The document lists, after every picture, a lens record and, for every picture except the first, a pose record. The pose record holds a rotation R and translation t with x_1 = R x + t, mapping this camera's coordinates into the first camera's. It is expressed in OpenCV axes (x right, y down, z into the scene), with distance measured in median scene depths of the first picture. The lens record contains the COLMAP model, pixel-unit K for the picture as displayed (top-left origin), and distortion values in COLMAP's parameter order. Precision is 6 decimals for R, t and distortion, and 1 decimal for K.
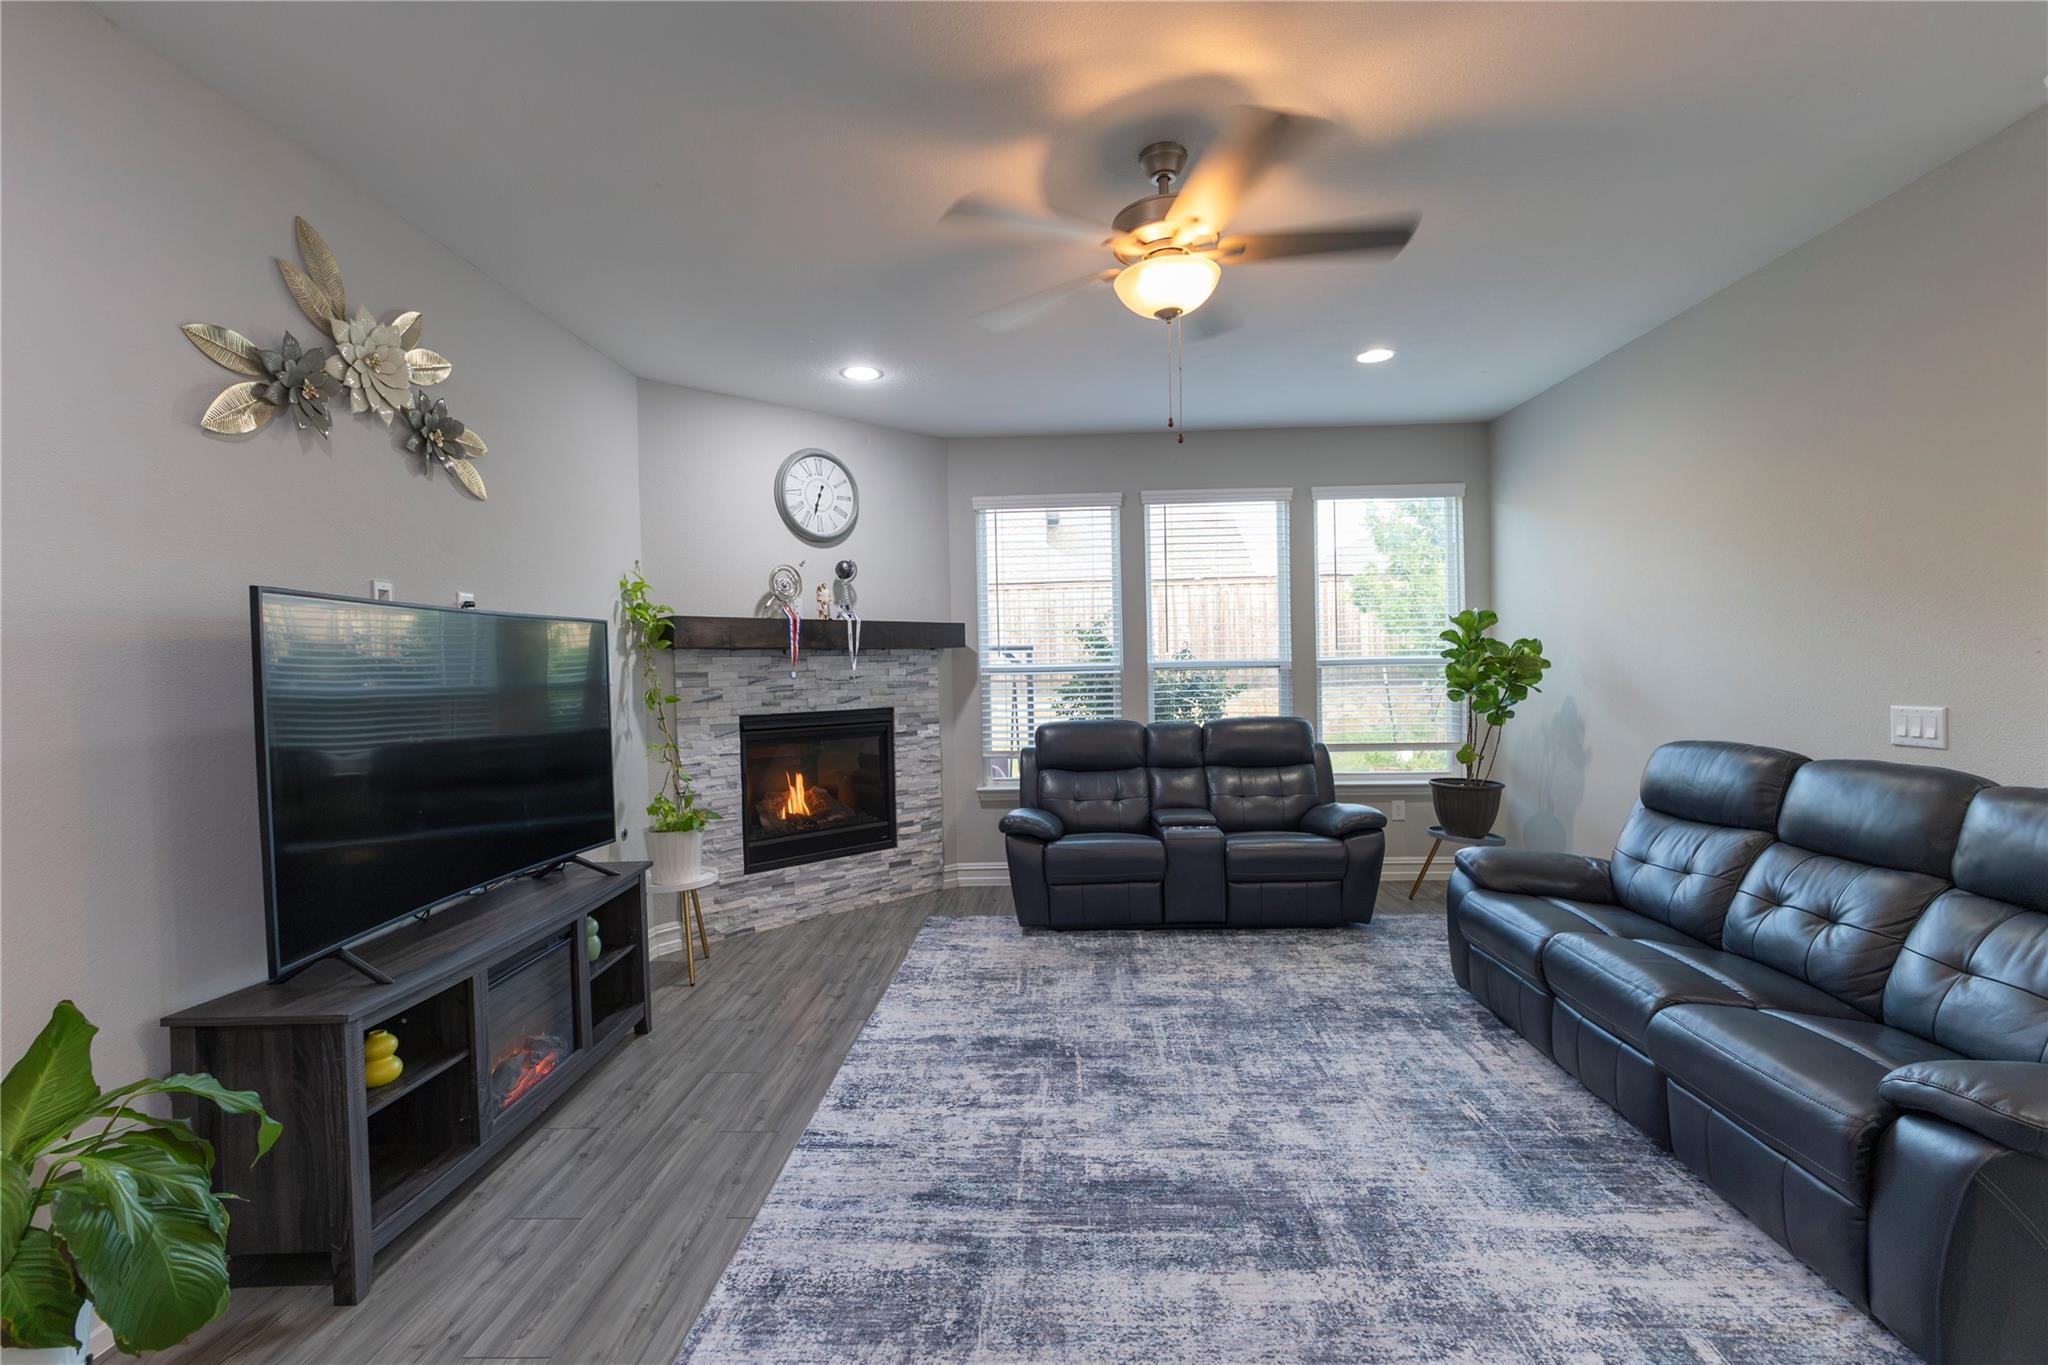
lens RADIAL K [[880.8, 0, 1026.6], [0, 880.8, 683.7], [0, 0, 1]] dist [0.000765, 0.000761]
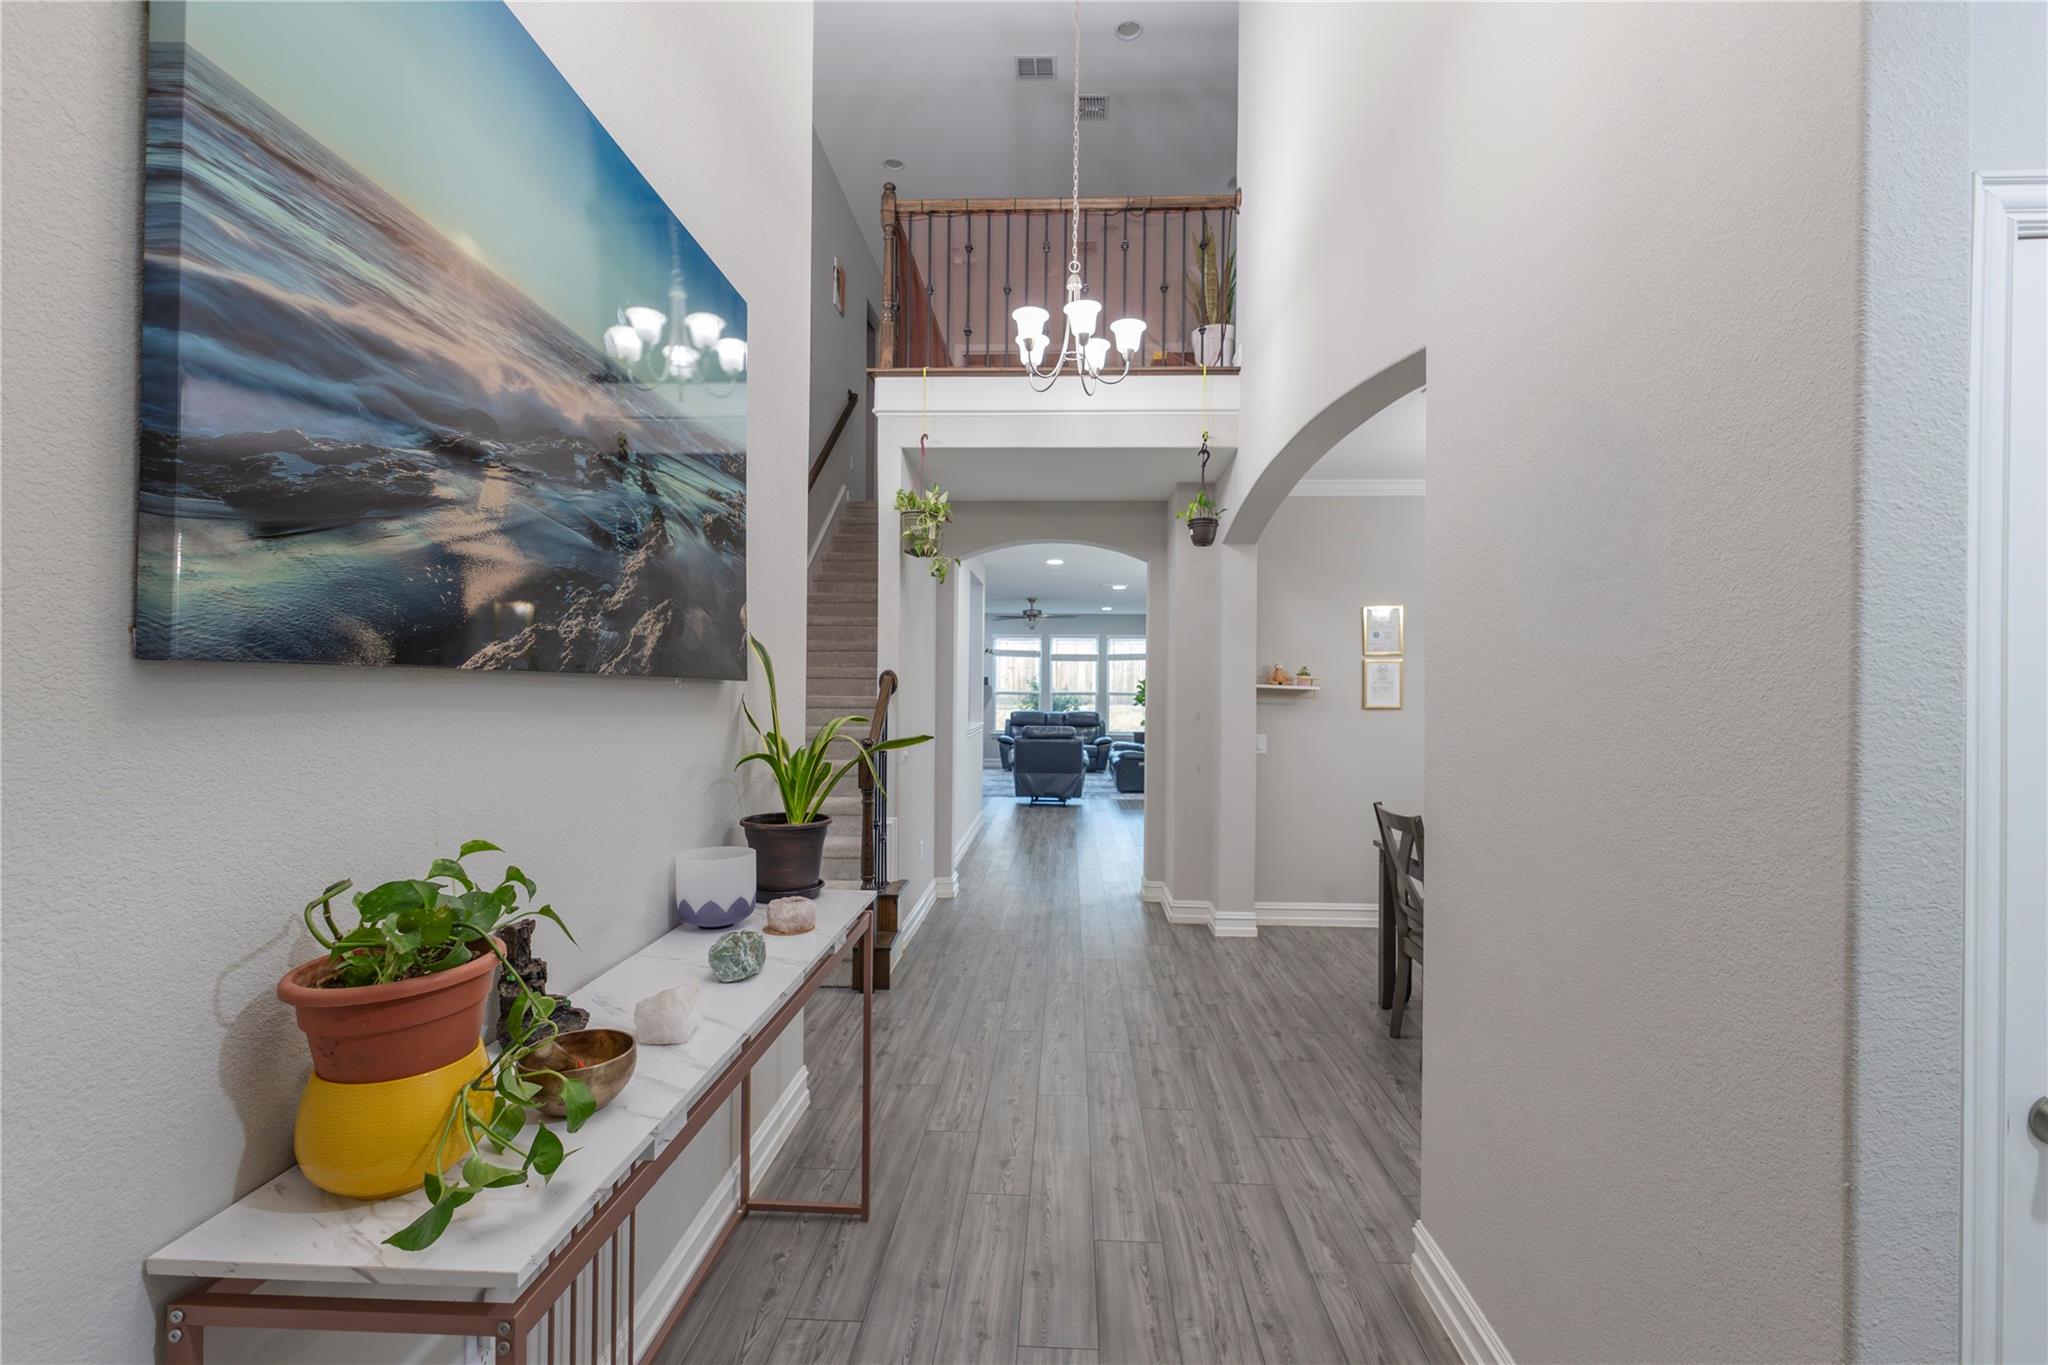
lens RADIAL K [[887.7, 0, 1037.0], [0, 887.7, 689.7], [0, 0, 1]] dist [-0.001494, 0.001122]
pose [[0.999675, 0.025411, 0.002113, 0.126209], [-0.025373, 0.999544, -0.016347, 0.024512], [-0.002527, 0.016288, 0.999864, -2.883074]]
